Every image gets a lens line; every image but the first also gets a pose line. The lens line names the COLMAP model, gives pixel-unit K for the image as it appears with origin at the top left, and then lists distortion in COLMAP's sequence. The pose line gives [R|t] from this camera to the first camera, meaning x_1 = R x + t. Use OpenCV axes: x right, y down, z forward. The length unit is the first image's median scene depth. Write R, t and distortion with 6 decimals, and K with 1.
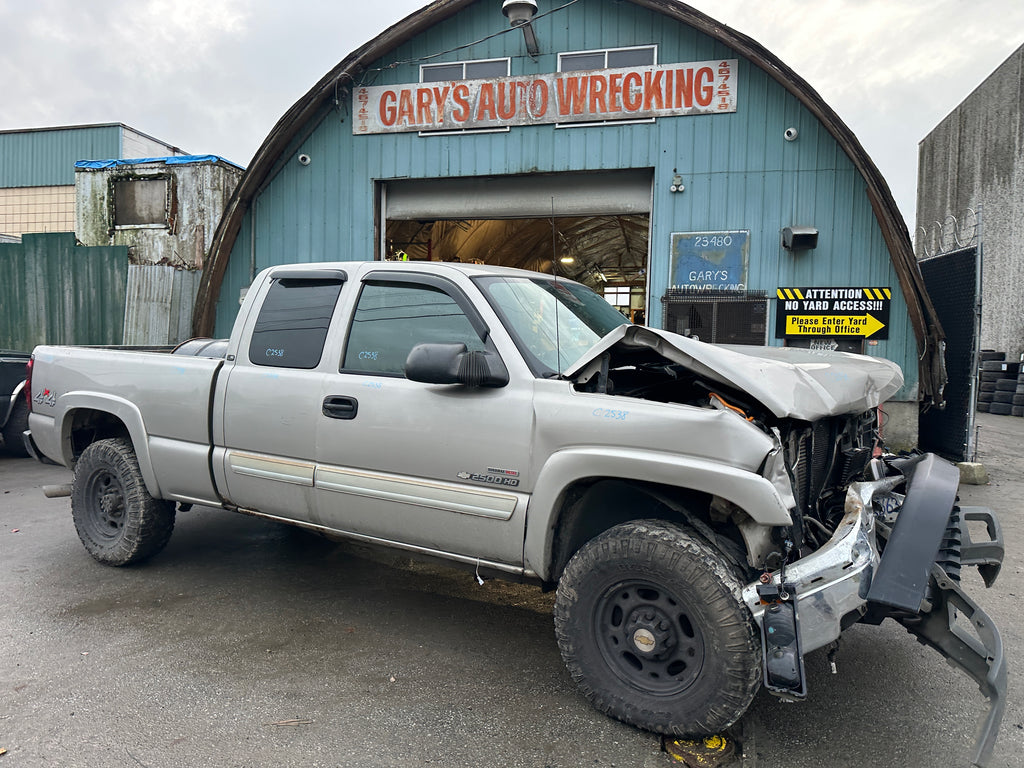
lens RADIAL K [[719.5, 0, 512.0], [0, 719.5, 384.5], [0, 0, 1]] dist [0.087495, -0.144990]
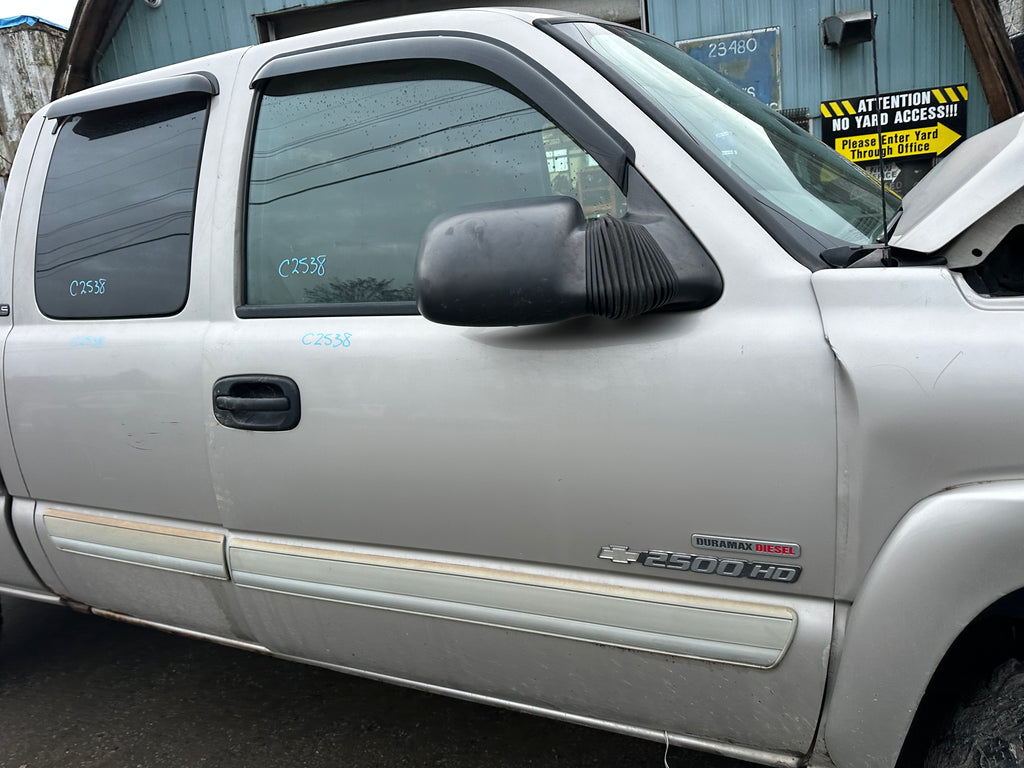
lens RADIAL K [[731.1, 0, 511.0], [0, 731.1, 381.0], [0, 0, 1]] dist [-0.001290, -0.000509]
pose [[0.986949, -0.143737, 0.072601, -0.049971], [0.130966, 0.978800, 0.157475, -0.010954], [-0.093697, -0.145912, 0.984851, 0.234976]]
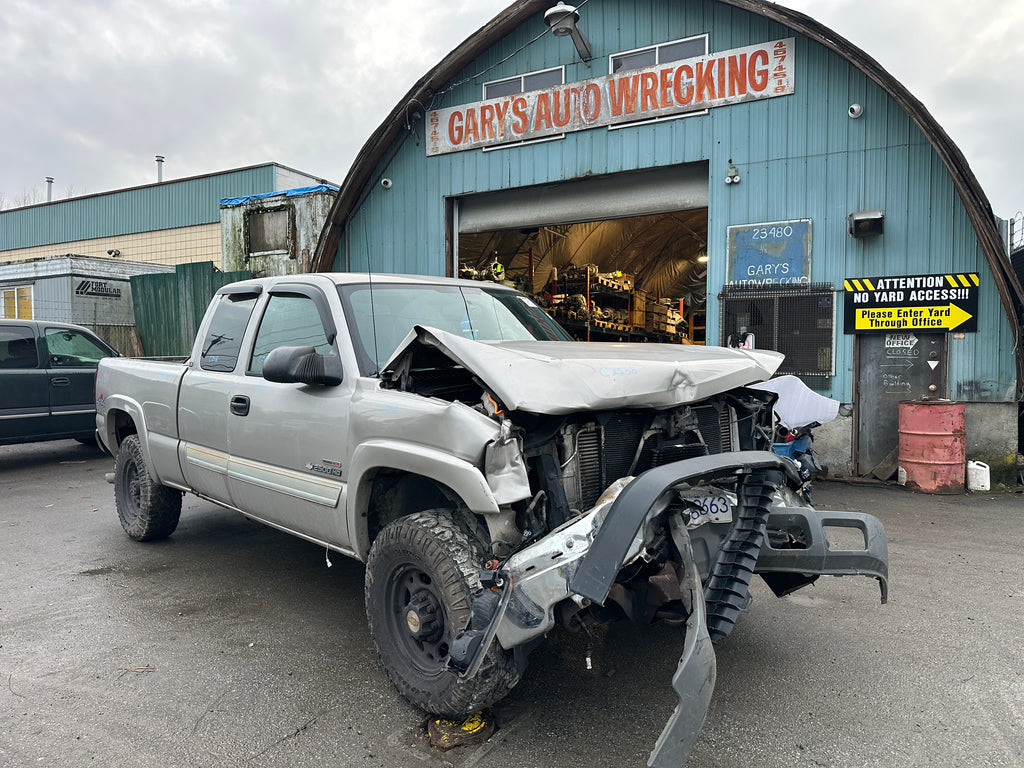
lens RADIAL K [[720.5, 0, 501.9], [0, 720.5, 385.0], [0, 0, 1]] dist [0.050151, -0.069623]
pose [[0.964588, -0.010932, -0.263534, 0.186110], [0.008681, 0.999915, -0.009705, 0.005720], [0.263618, 0.007073, 0.964601, 0.003773]]
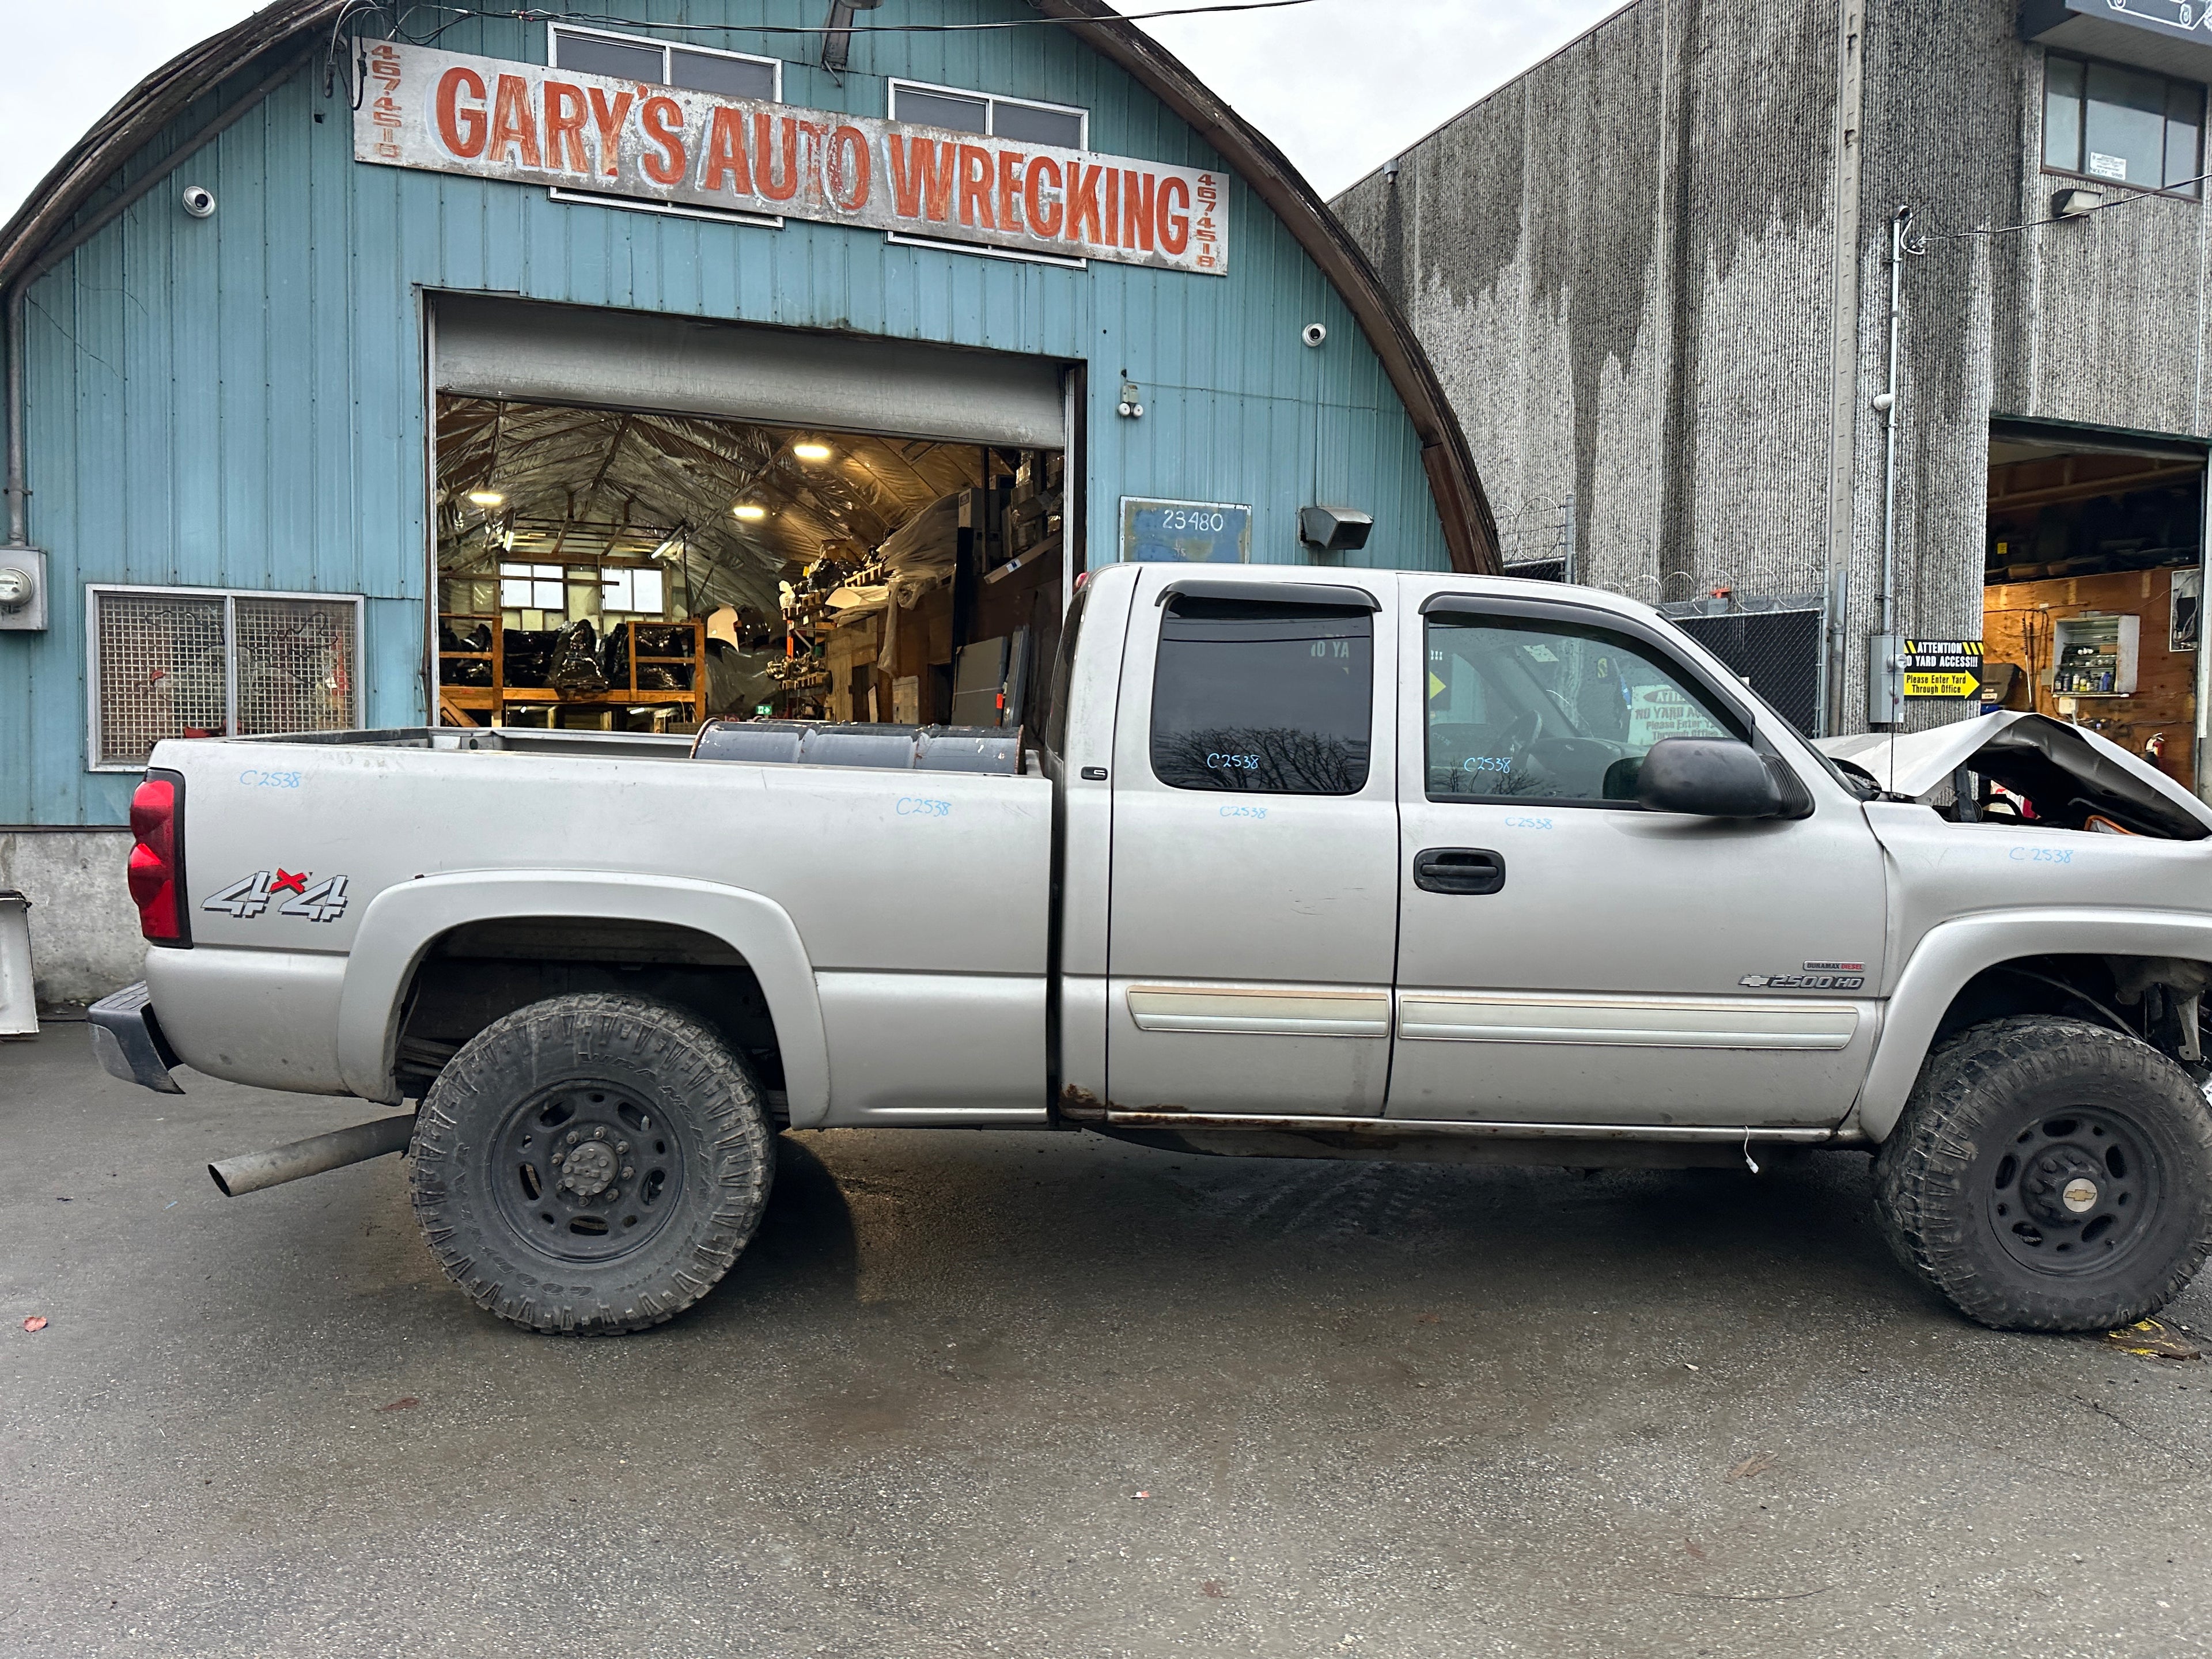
lens RADIAL K [[1563.4, 0, 1114.9], [0, 1563.4, 822.9], [0, 0, 1]] dist [0.033541, -0.041111]
pose [[0.820064, -0.040165, 0.570860, -0.422157], [0.025241, 0.999102, 0.034035, -0.017824], [-0.571715, -0.013502, 0.820341, 0.105776]]
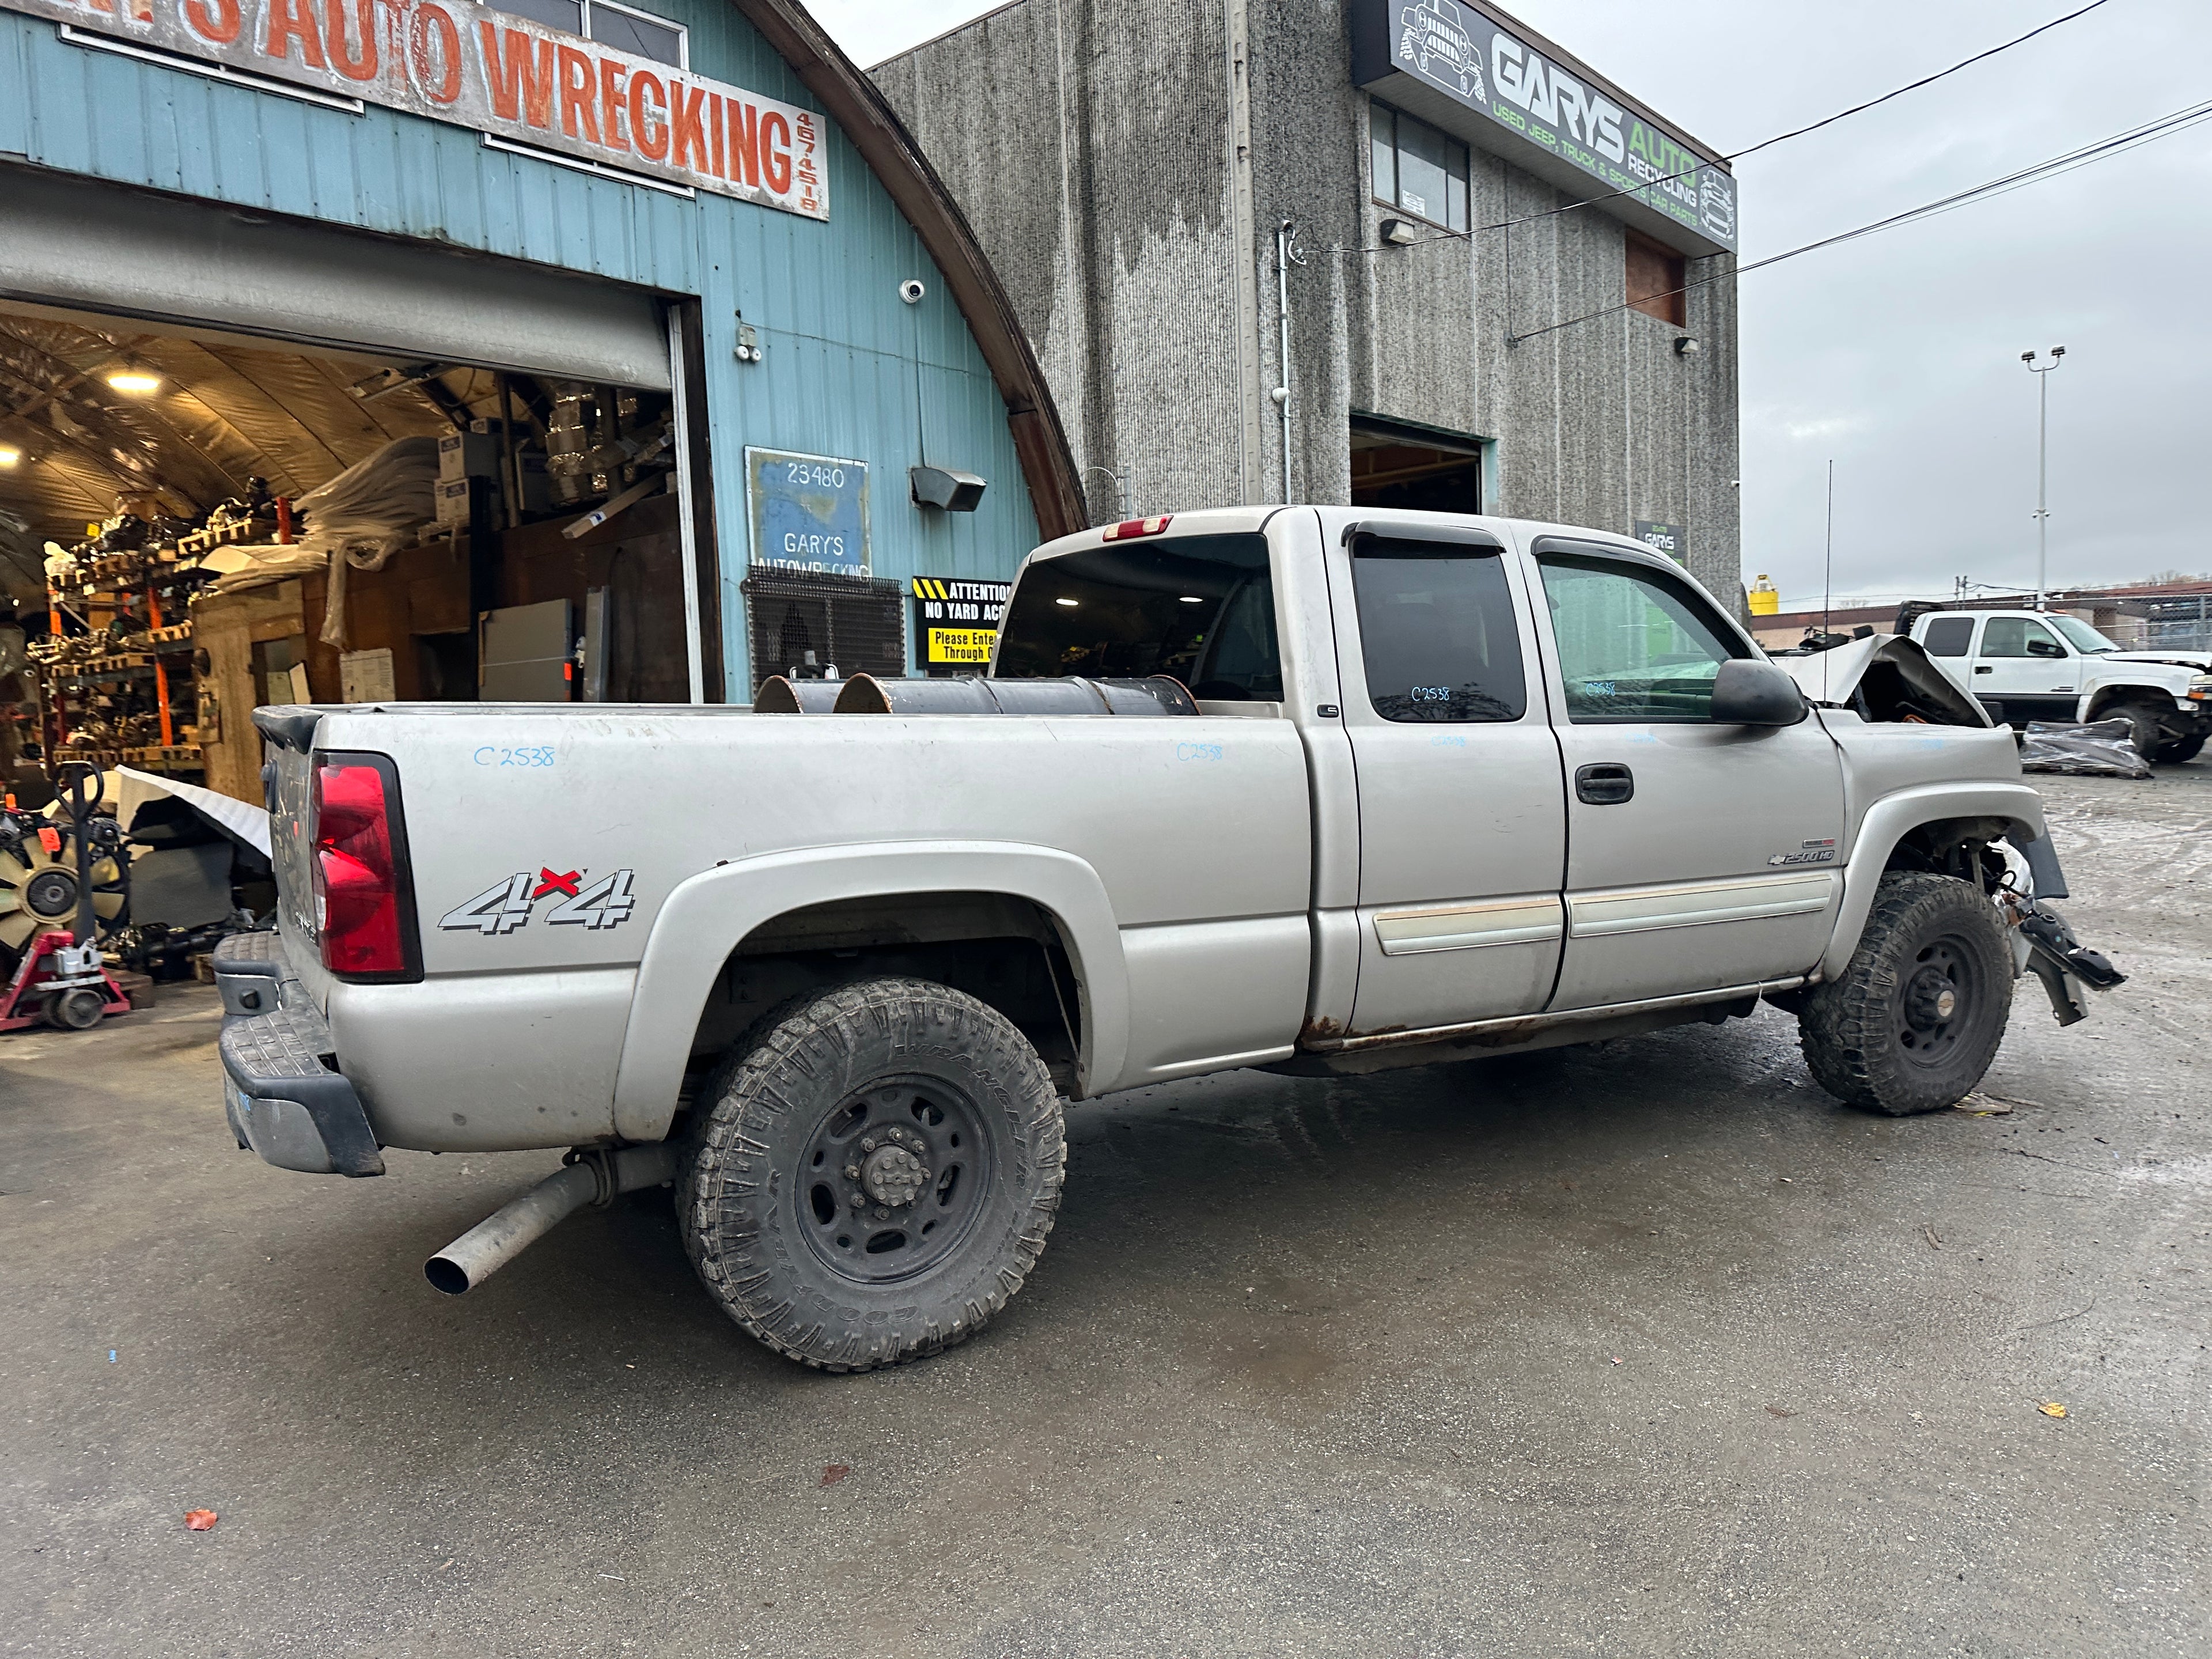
lens RADIAL K [[1560.3, 0, 1117.7], [0, 1560.3, 833.3], [0, 0, 1]] dist [0.015020, -0.018024]
pose [[0.470863, -0.105285, 0.875901, -0.597836], [0.071473, 0.994142, 0.081076, -0.022616], [-0.879306, 0.024428, 0.475630, 0.308483]]
